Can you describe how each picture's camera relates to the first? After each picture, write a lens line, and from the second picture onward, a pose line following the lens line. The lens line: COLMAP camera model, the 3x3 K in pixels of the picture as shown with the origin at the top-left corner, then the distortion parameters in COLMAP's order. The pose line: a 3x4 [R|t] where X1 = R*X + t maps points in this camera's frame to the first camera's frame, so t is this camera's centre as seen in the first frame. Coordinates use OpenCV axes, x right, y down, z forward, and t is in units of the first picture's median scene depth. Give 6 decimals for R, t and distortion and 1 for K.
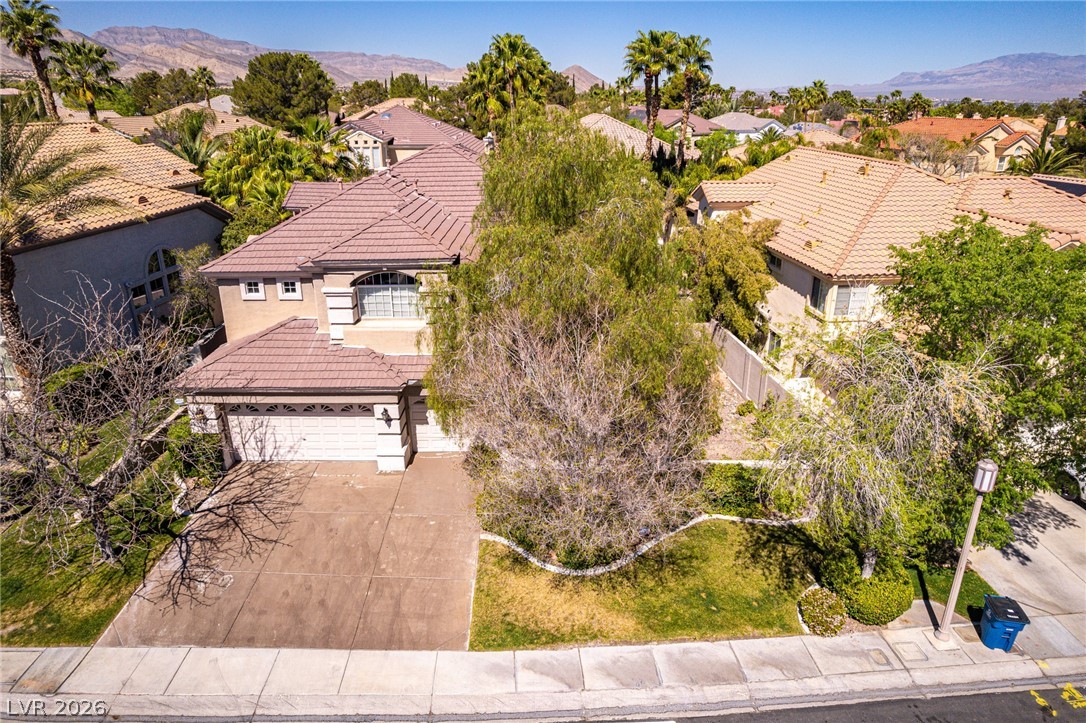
lens RADIAL K [[695.9, 0, 543.0], [0, 695.9, 361.5], [0, 0, 1]] dist [-0.026699, 0.001676]
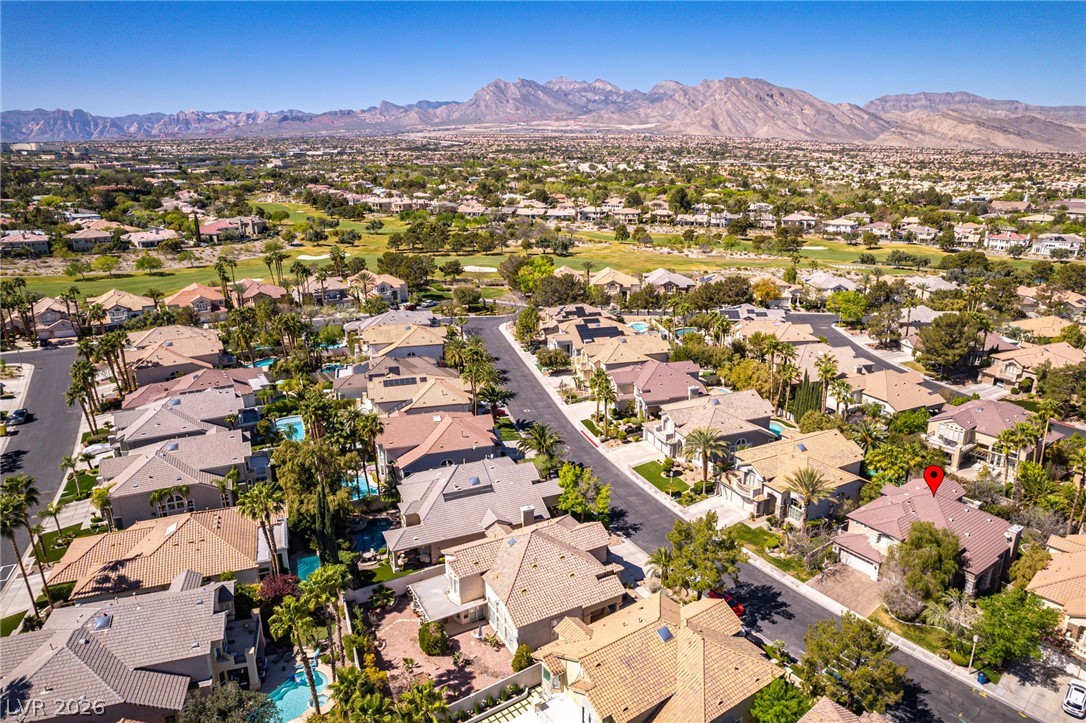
lens RADIAL K [[695.9, 0, 543.0], [0, 695.9, 361.5], [0, 0, 1]] dist [-0.026699, 0.001676]
pose [[0.574576, 0.230092, -0.785443, 1.824654], [-0.278501, 0.957367, 0.076724, -0.991105], [0.769610, 0.174663, 0.614160, -3.767843]]
